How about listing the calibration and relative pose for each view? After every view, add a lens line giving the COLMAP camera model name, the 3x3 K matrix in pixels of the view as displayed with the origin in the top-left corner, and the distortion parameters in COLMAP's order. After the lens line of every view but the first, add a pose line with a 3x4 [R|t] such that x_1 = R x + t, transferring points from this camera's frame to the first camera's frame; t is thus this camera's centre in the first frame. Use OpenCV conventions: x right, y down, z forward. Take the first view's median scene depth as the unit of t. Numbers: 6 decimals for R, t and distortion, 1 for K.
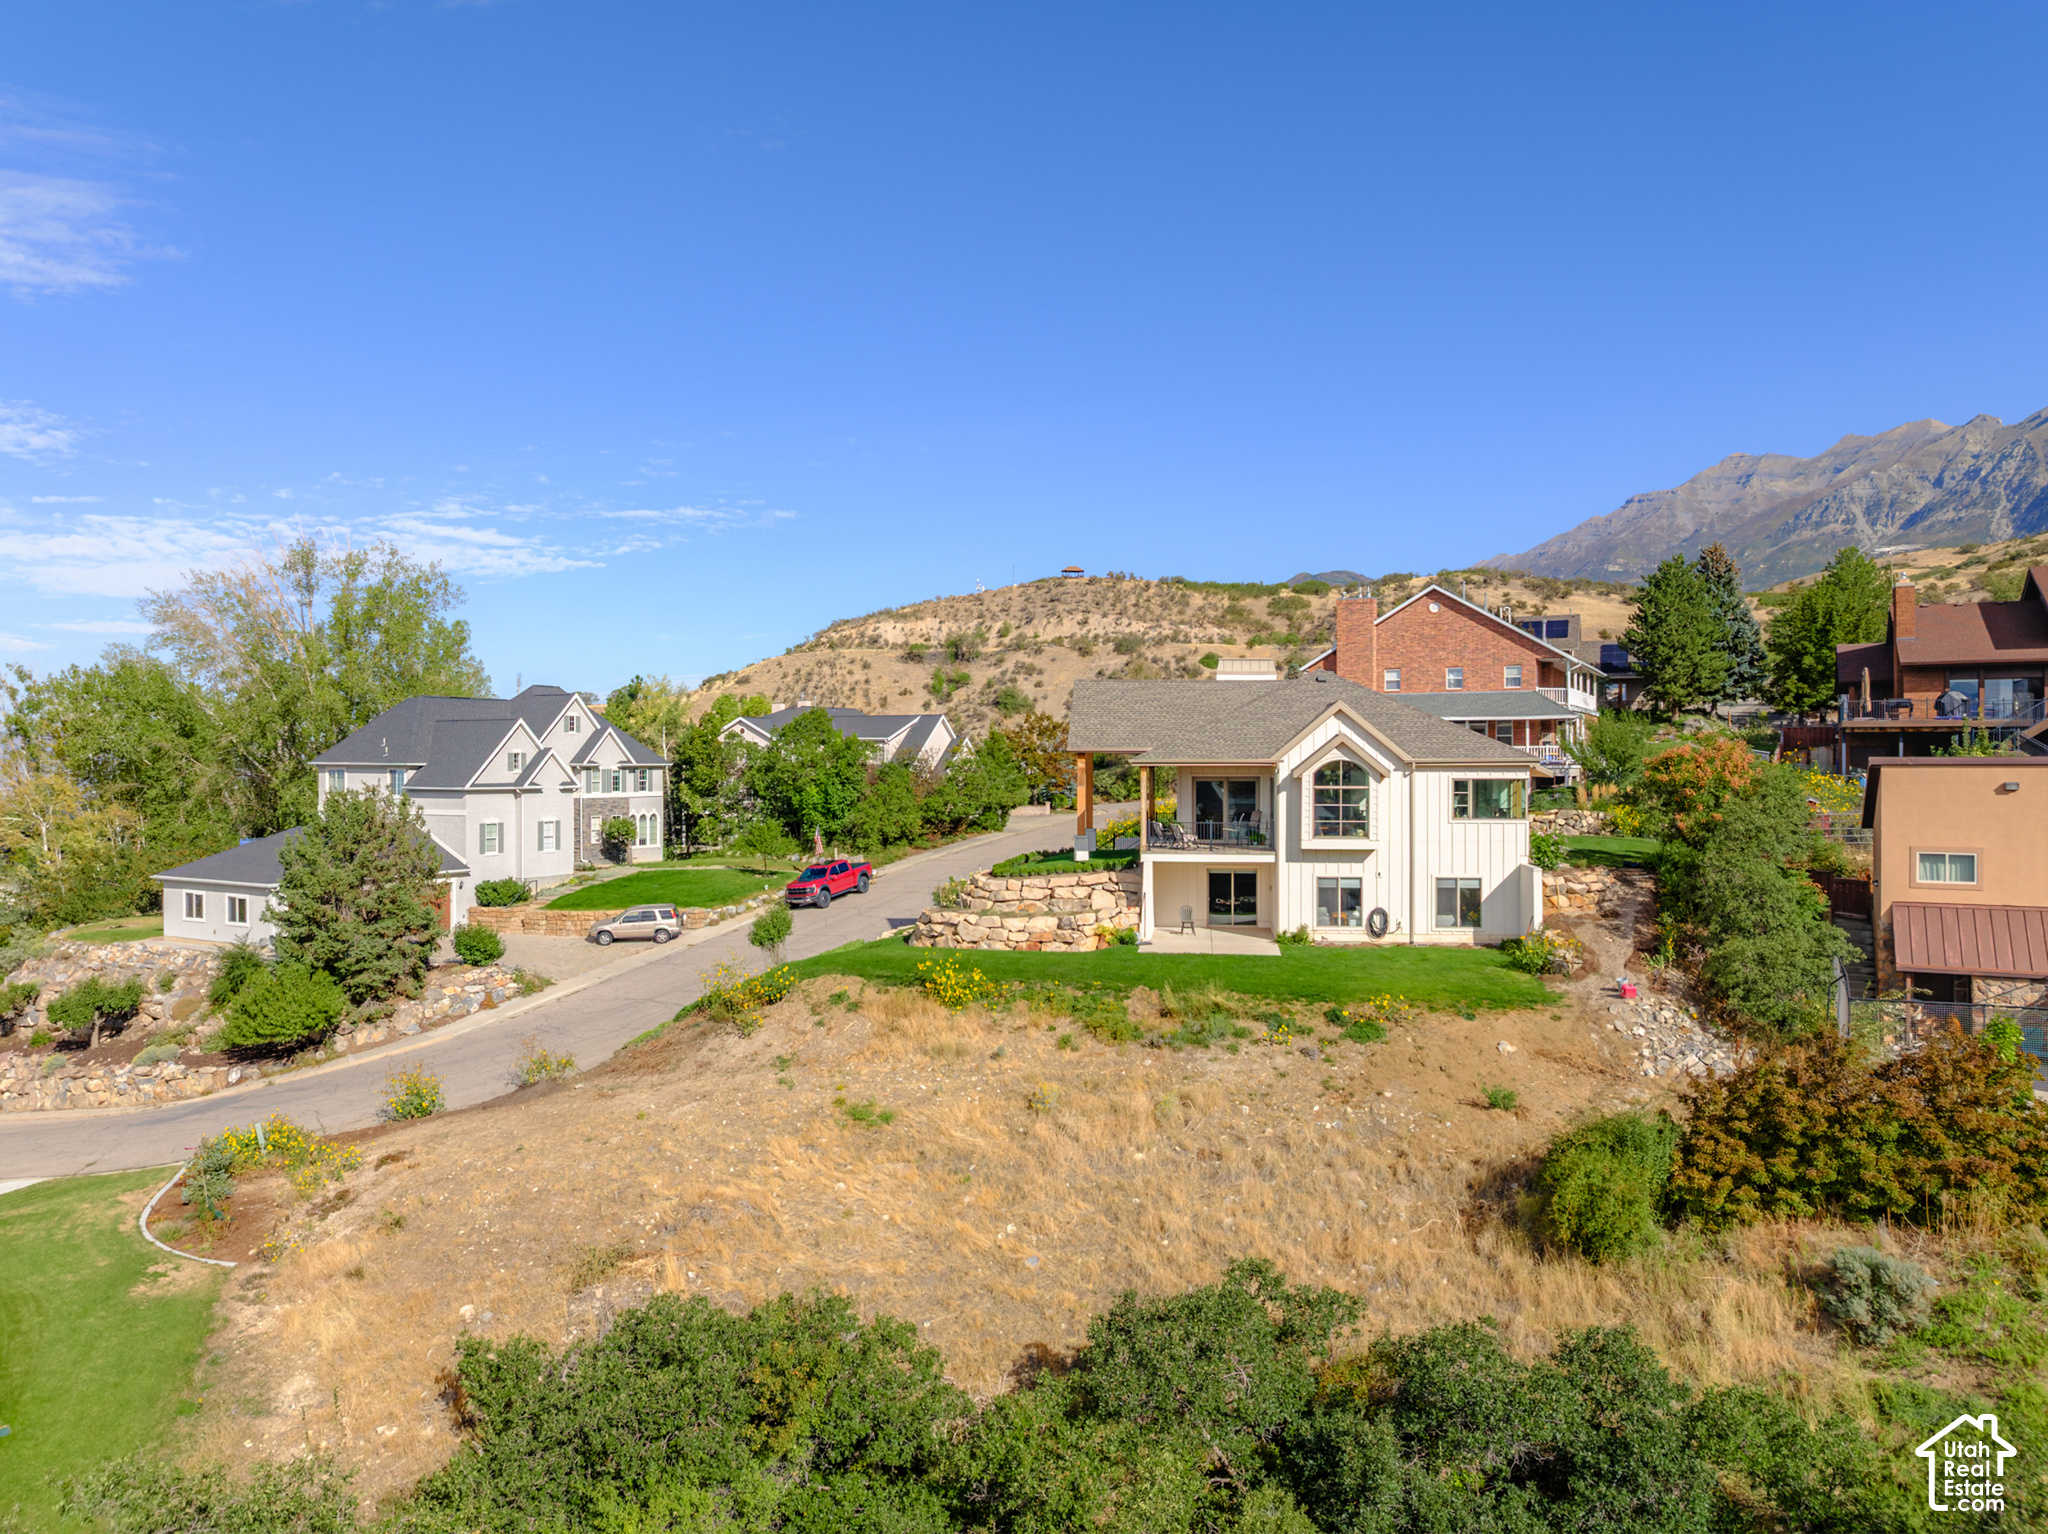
lens RADIAL K [[1439.6, 0, 1032.7], [0, 1439.6, 764.8], [0, 0, 1]] dist [-0.029027, -0.012444]
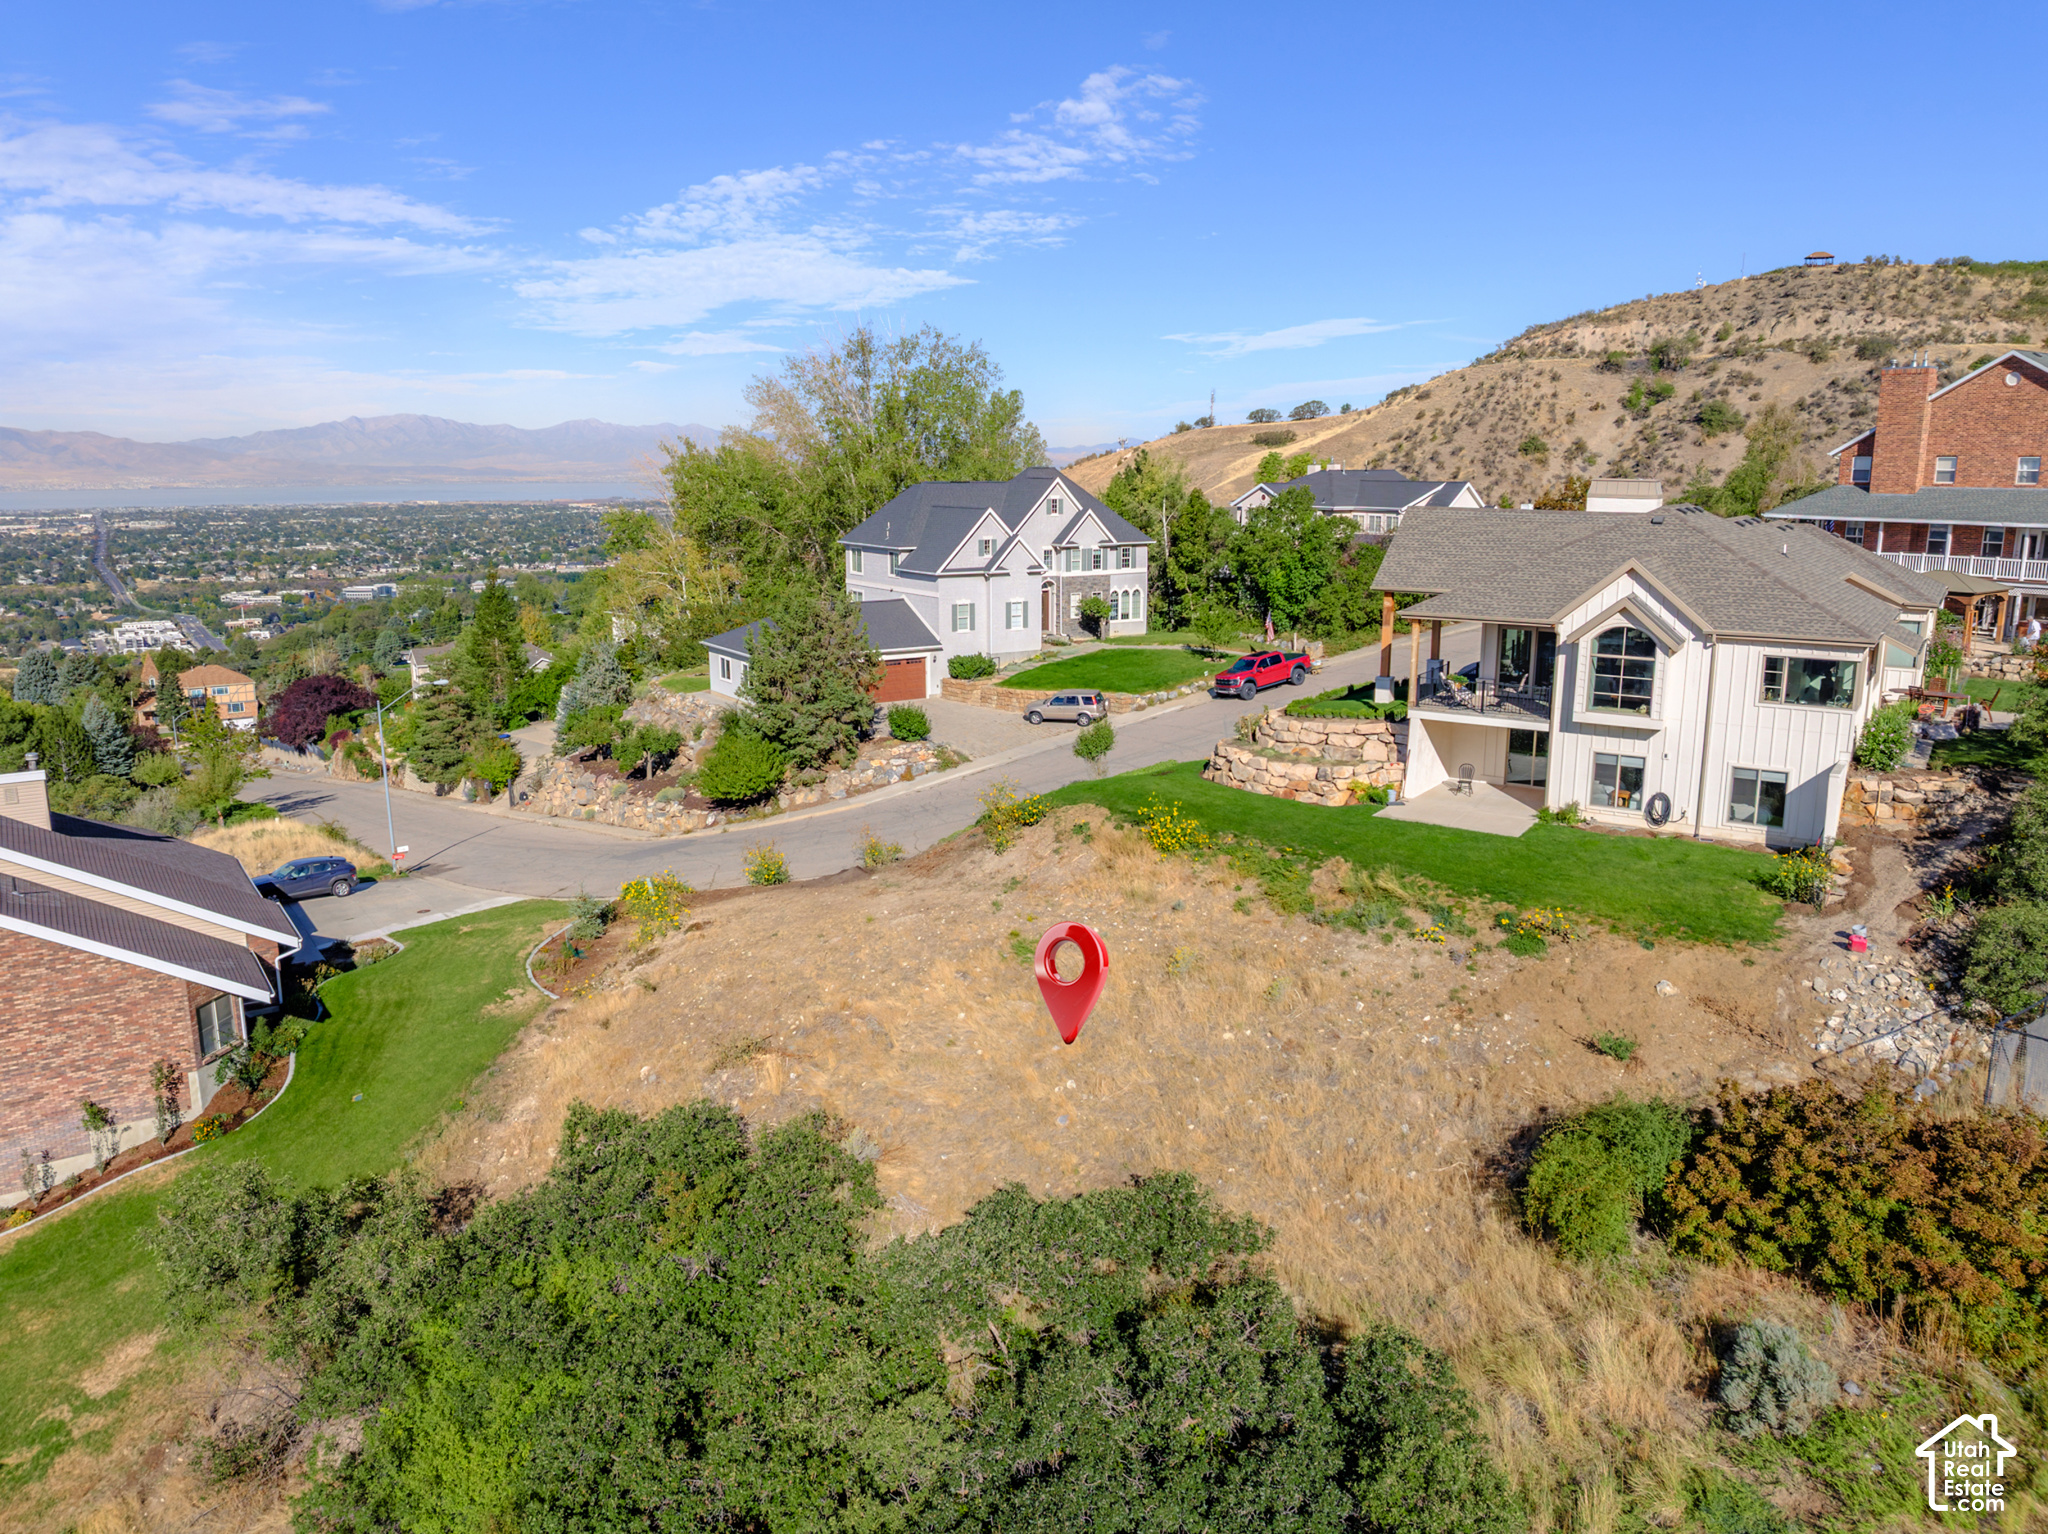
lens RADIAL K [[1439.6, 0, 1032.7], [0, 1439.6, 764.8], [0, 0, 1]] dist [-0.029027, -0.012444]
pose [[0.882668, 0.096674, -0.459947, 0.196262], [-0.001691, 0.979264, 0.202582, -0.062892], [0.469994, -0.178035, 0.864529, 0.031631]]
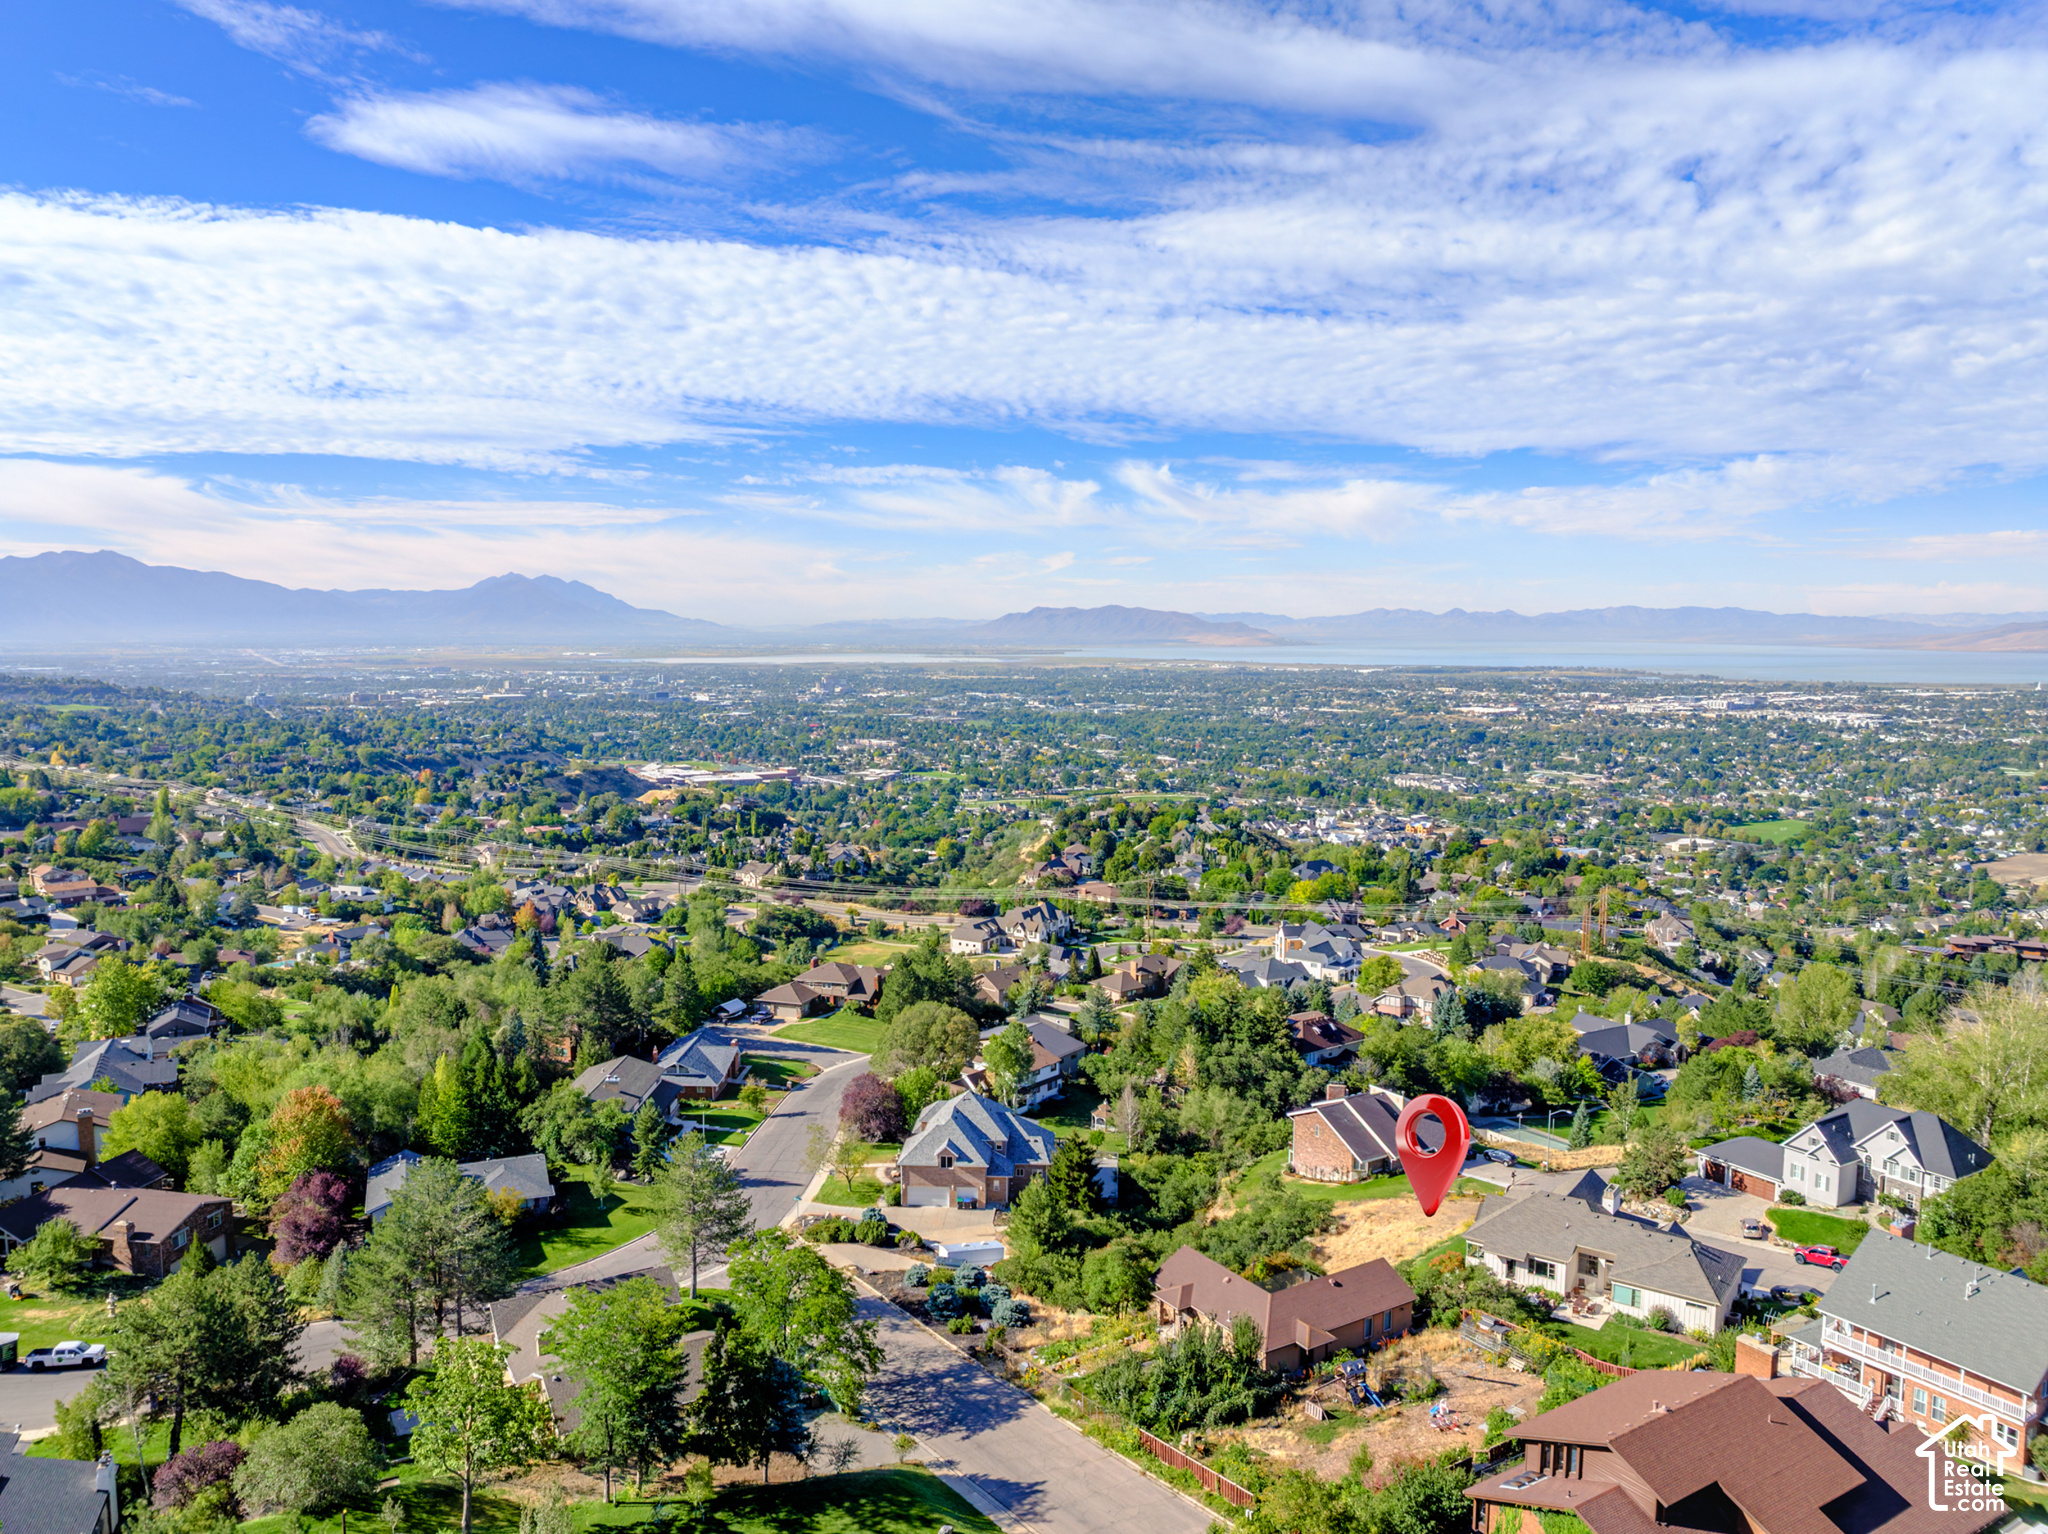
lens RADIAL K [[1443.4, 0, 1021.9], [0, 1443.4, 746.5], [0, 0, 1]] dist [-0.041112, -0.009113]
pose [[-0.518056, 0.071968, -0.852314, 1.992678], [-0.001709, 0.996365, 0.085170, -0.764442], [0.855345, 0.045579, -0.516050, 1.061878]]
